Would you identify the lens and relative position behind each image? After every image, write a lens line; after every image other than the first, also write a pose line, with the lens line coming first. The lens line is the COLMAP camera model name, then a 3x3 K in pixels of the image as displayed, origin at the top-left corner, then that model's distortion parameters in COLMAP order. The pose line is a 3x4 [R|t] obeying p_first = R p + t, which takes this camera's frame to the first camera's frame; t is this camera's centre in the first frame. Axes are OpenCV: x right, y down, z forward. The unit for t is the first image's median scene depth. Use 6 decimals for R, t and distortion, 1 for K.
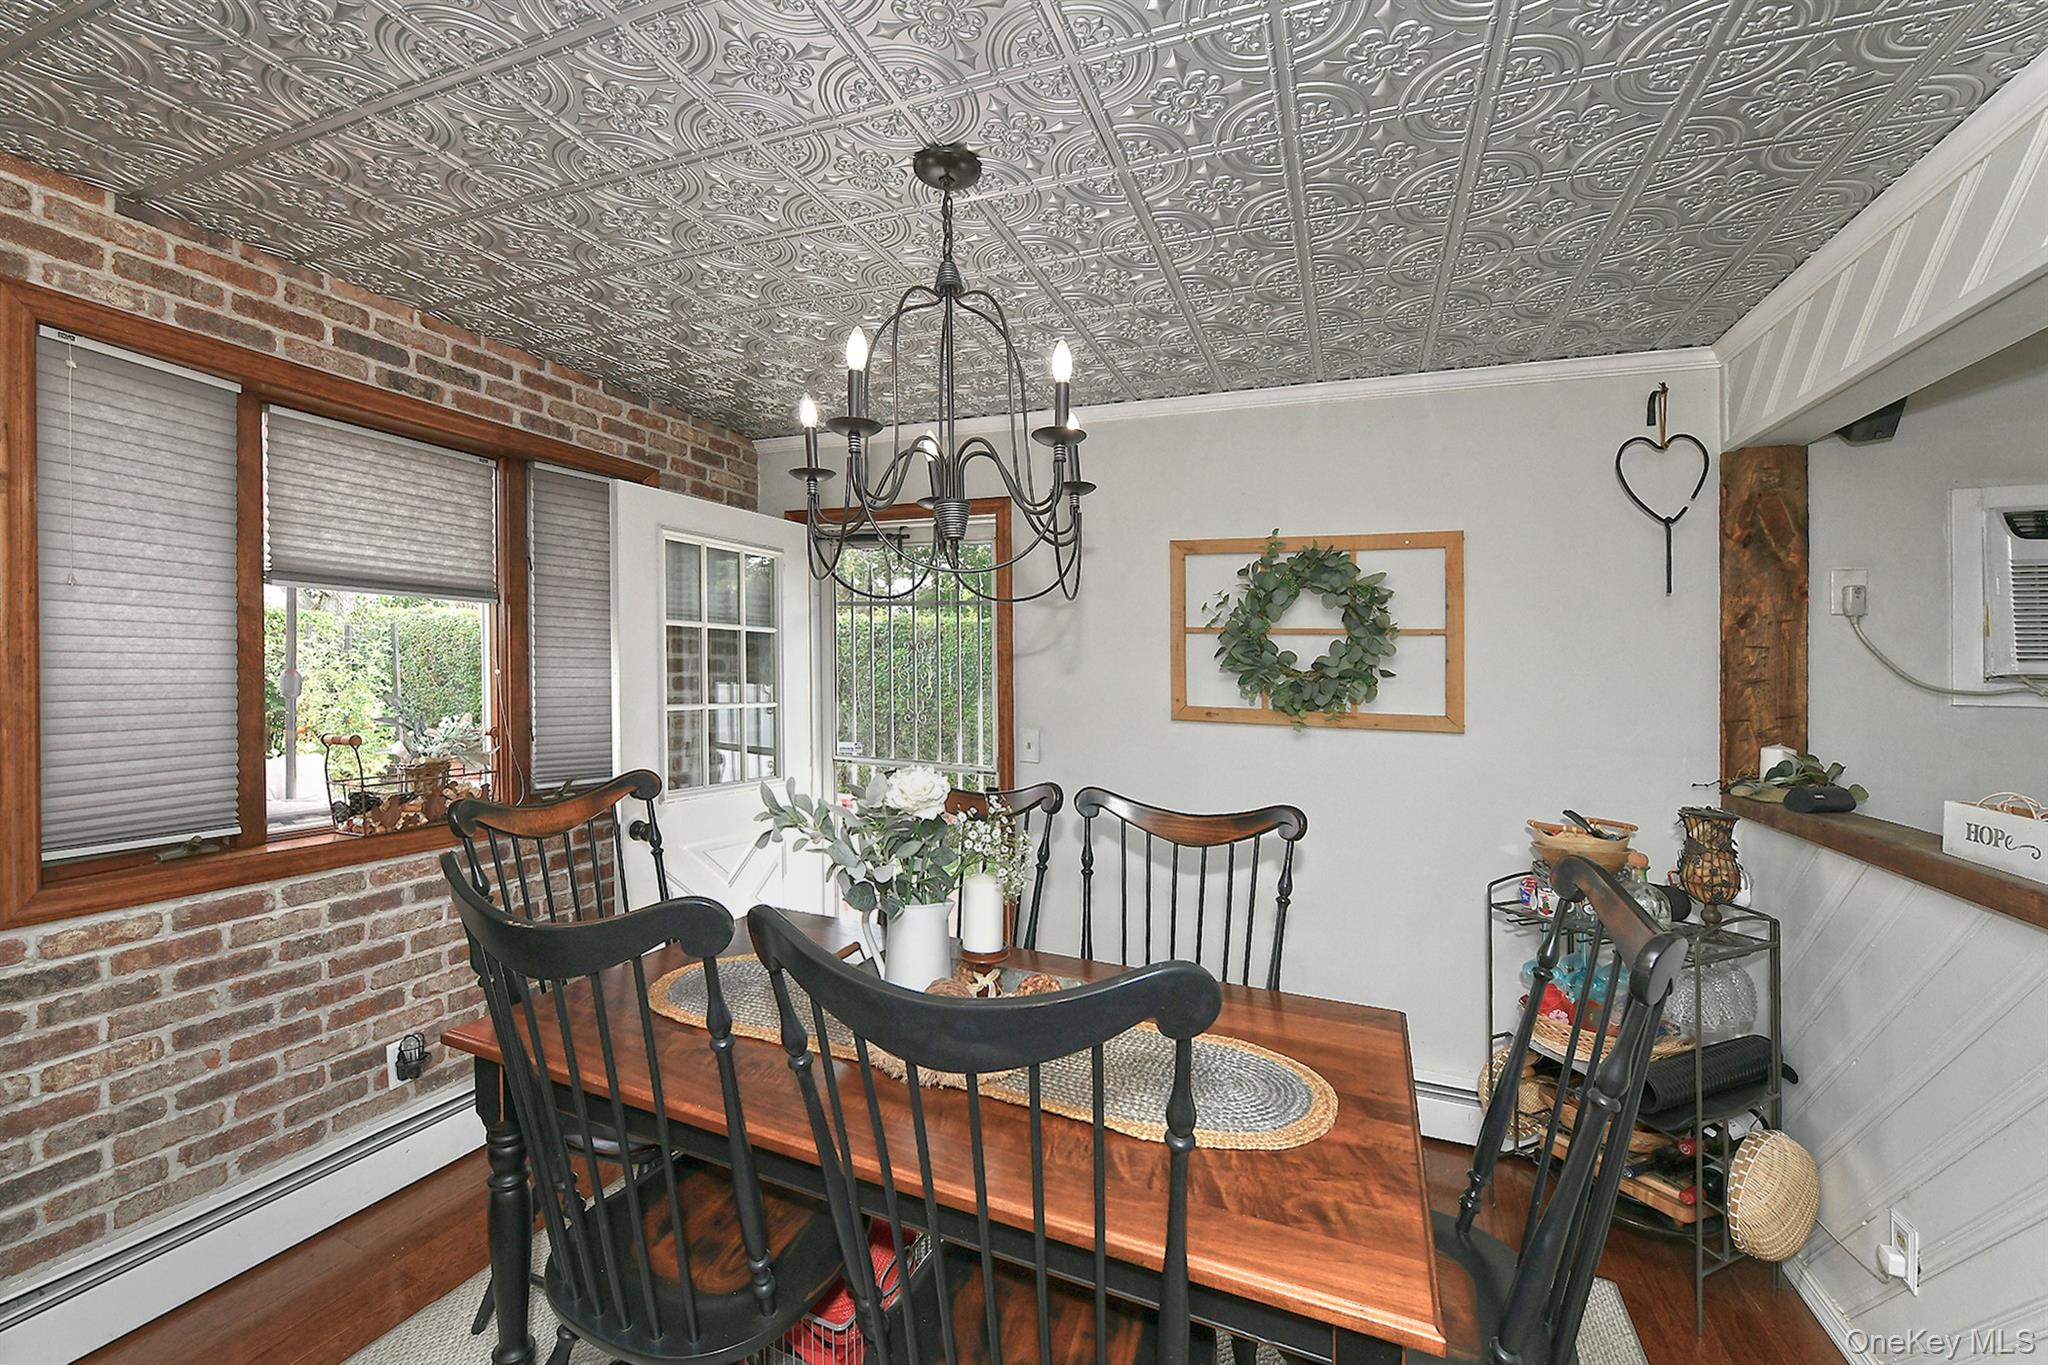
lens RADIAL K [[820.0, 0, 997.1], [0, 820.0, 688.5], [0, 0, 1]] dist [-0.001526, -0.001001]
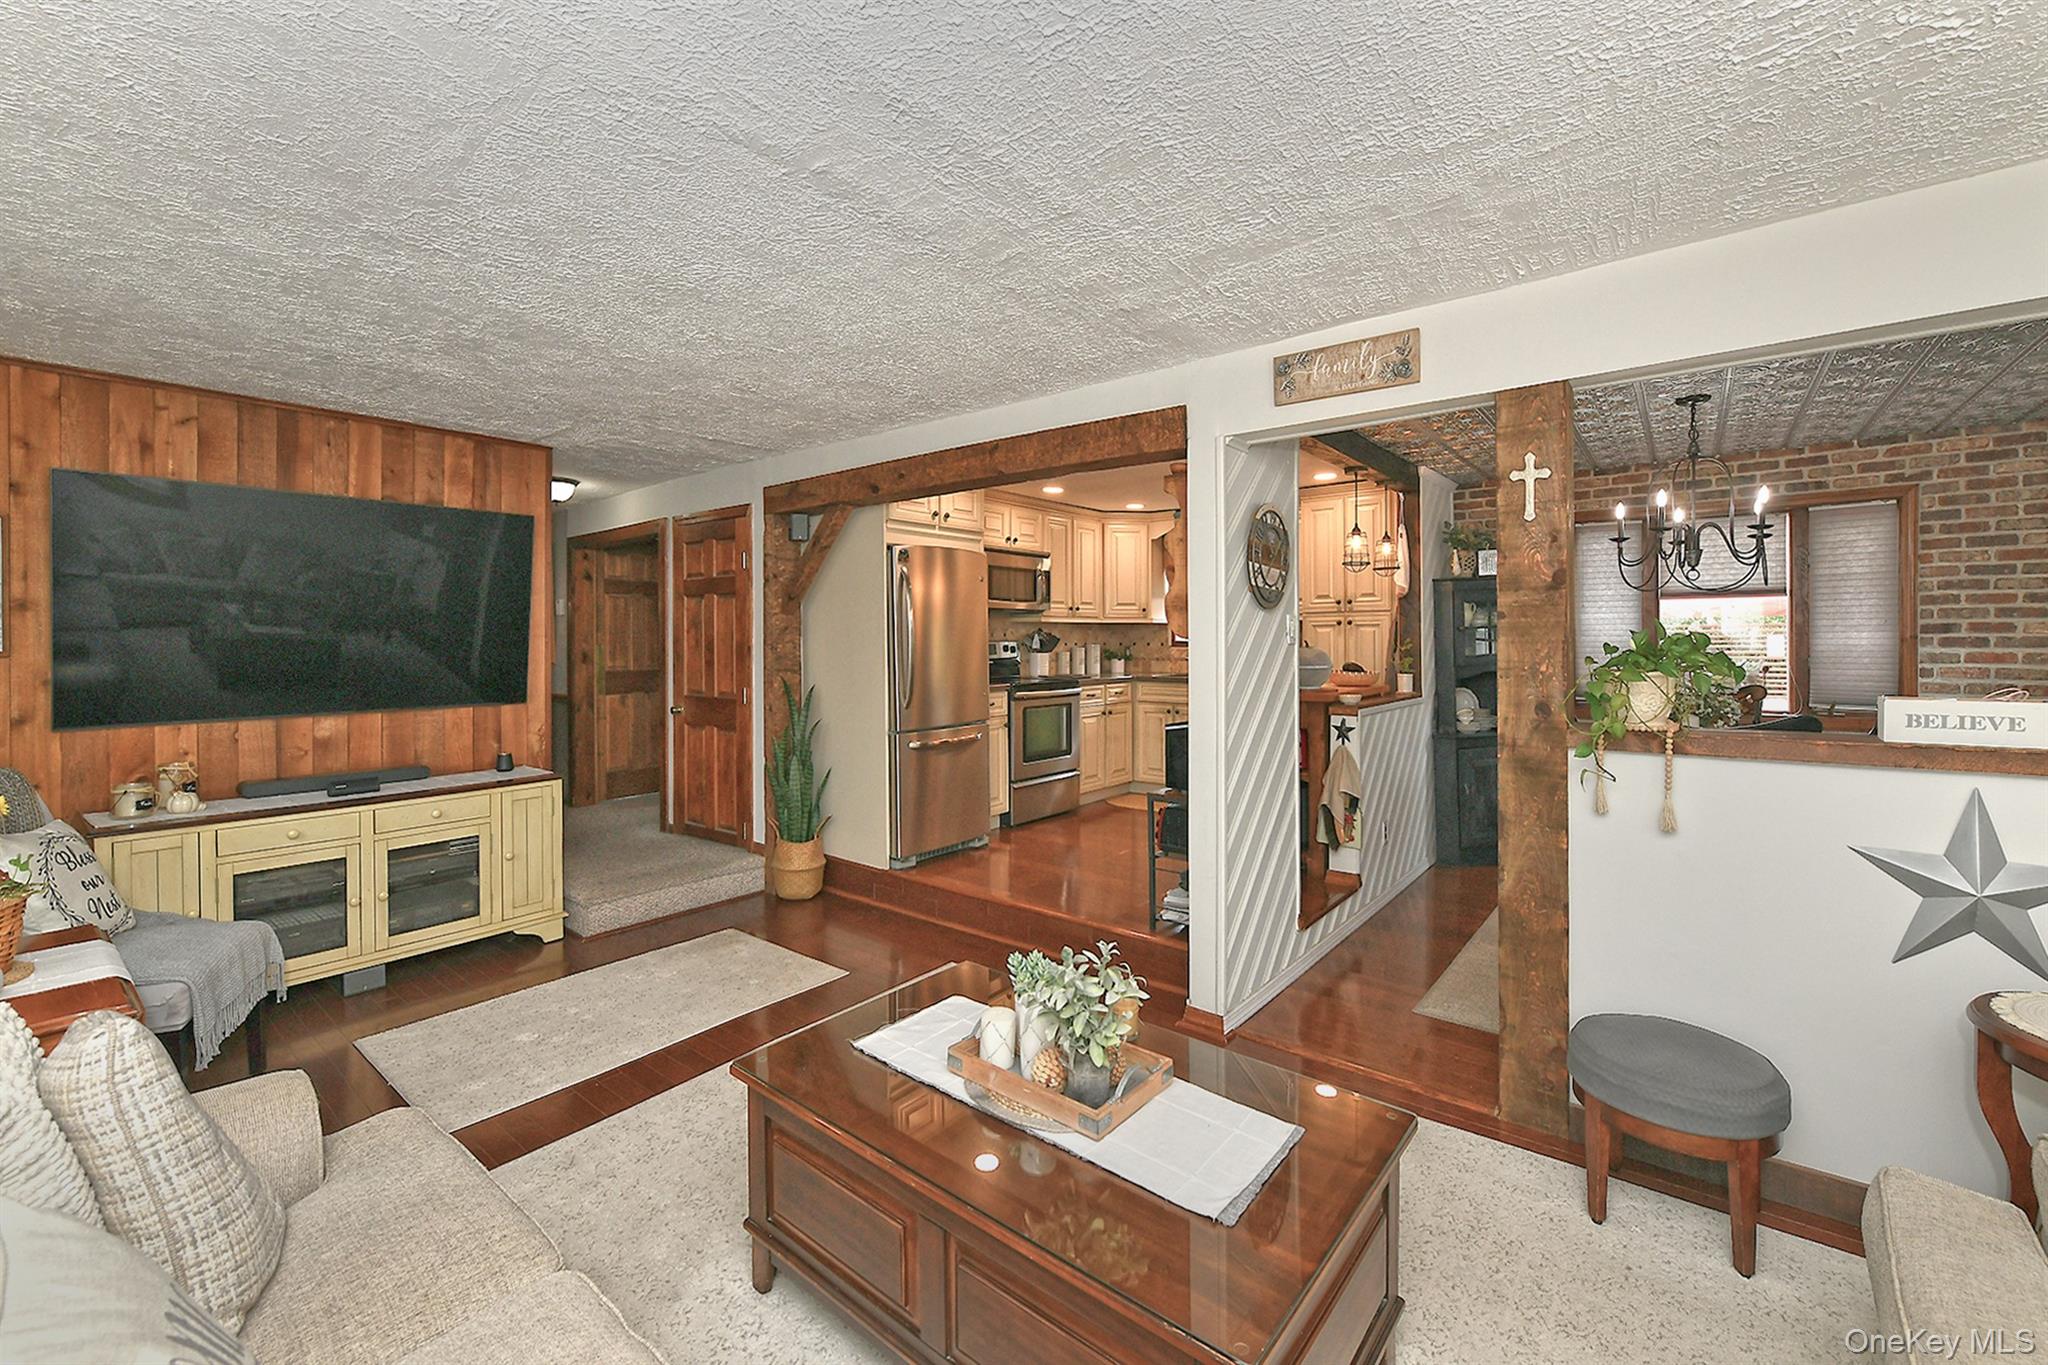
lens RADIAL K [[991.4, 0, 1016.7], [0, 991.4, 640.3], [0, 0, 1]] dist [-0.000134, 0.000042]
pose [[-0.322211, -0.023118, -0.946386, 2.026753], [-0.021939, 0.999616, -0.016949, 0.066436], [0.946414, 0.015302, -0.322594, 0.152722]]
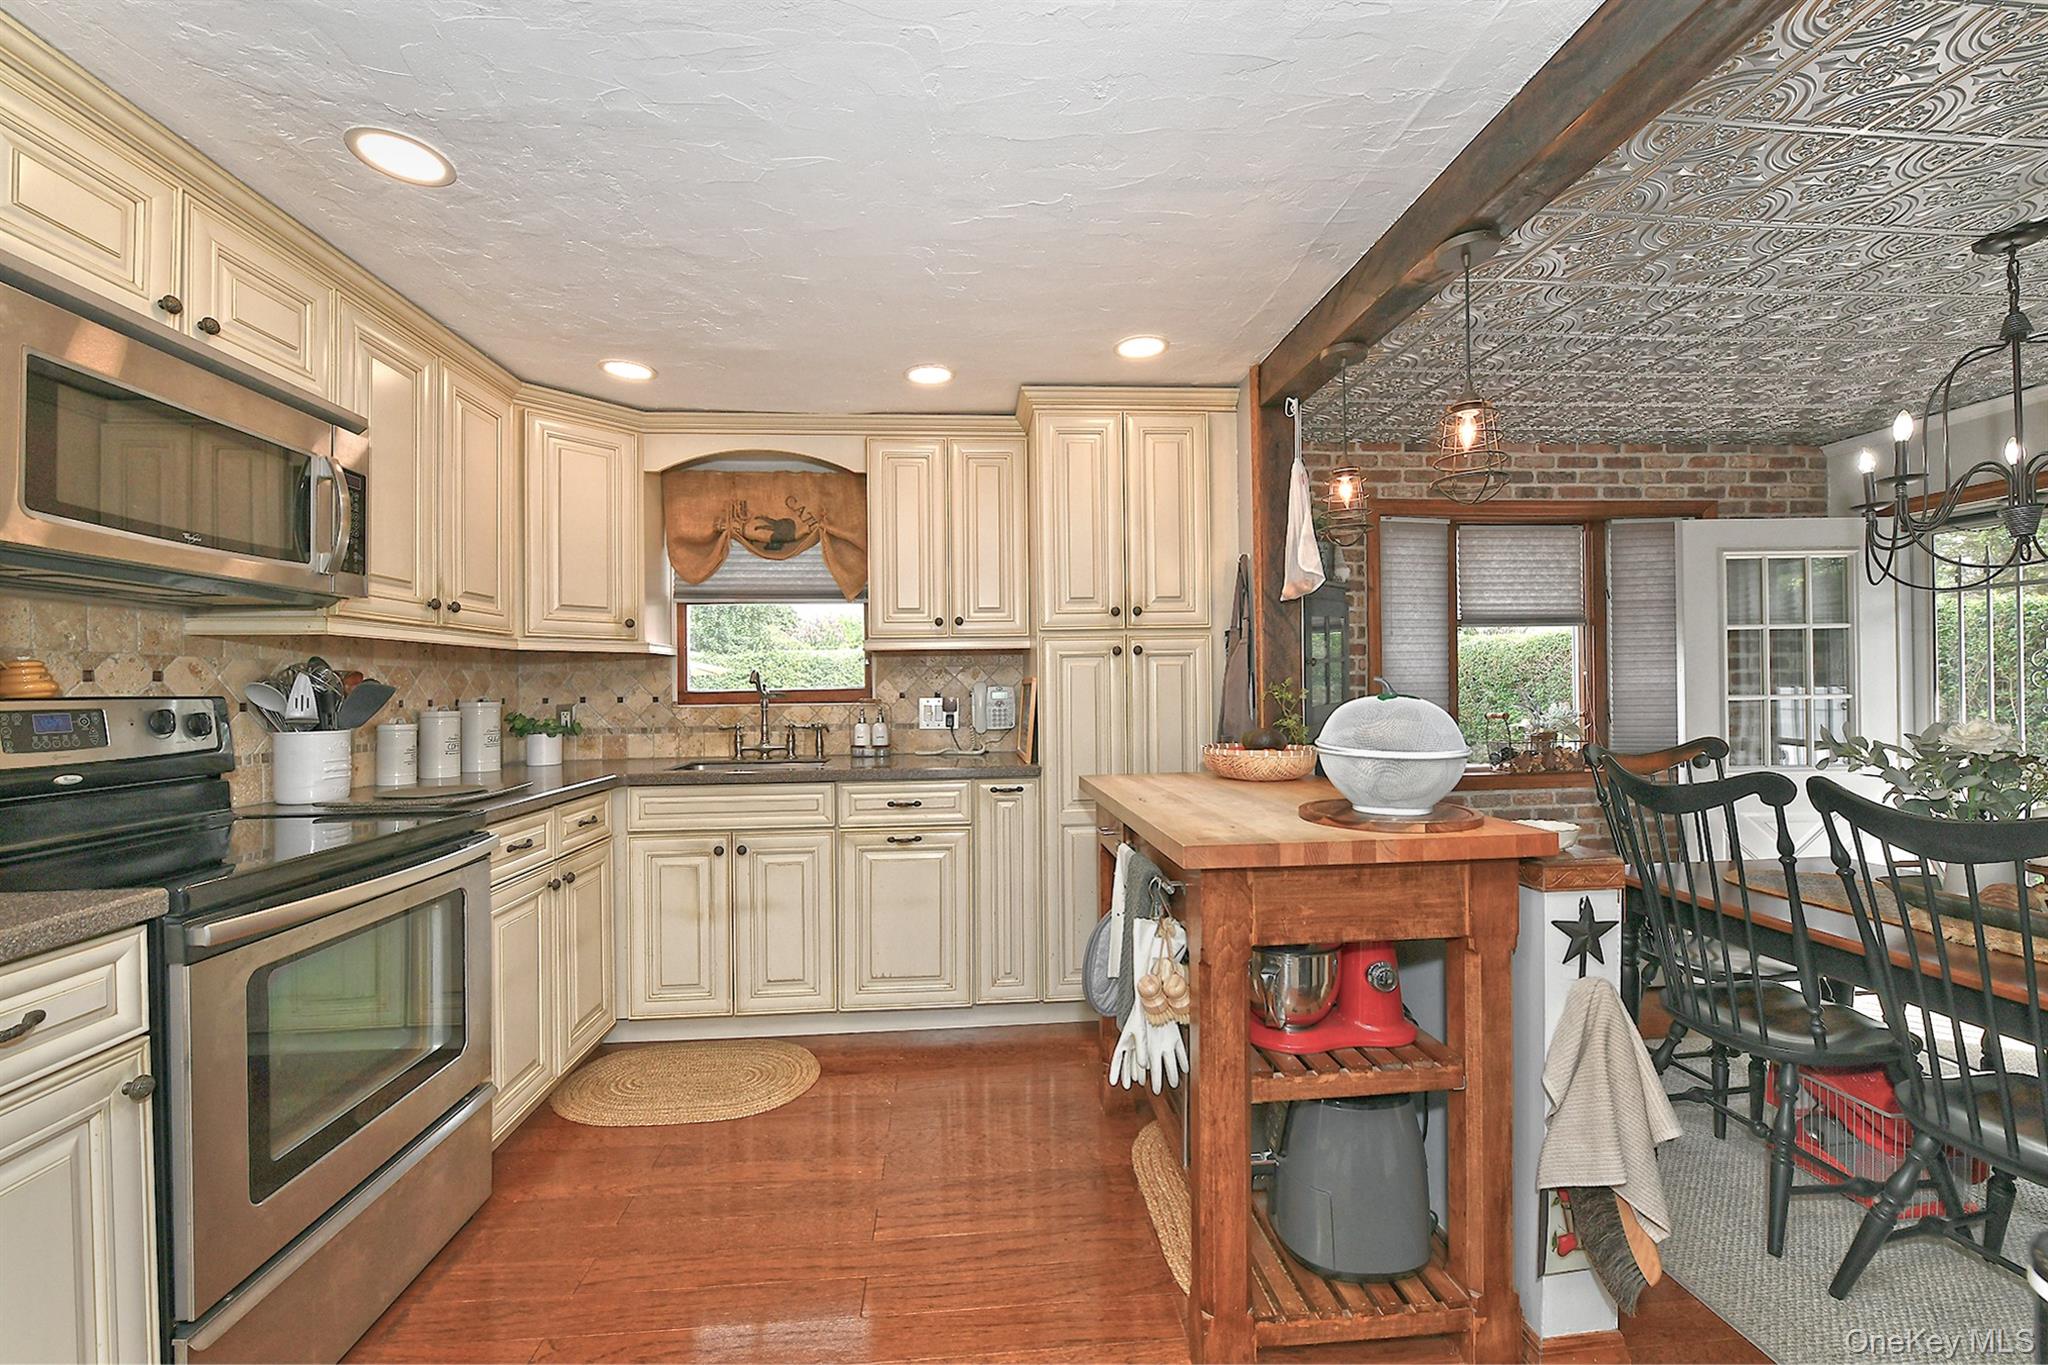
lens RADIAL K [[798.6, 0, 1071.2], [0, 798.6, 718.5], [0, 0, 1]] dist [0.000167, -0.000295]
pose [[0.495884, 0.001268, -0.868388, 0.169092], [0.011657, 0.999899, 0.008117, 0.040440], [0.868310, -0.014148, 0.495820, -0.512684]]
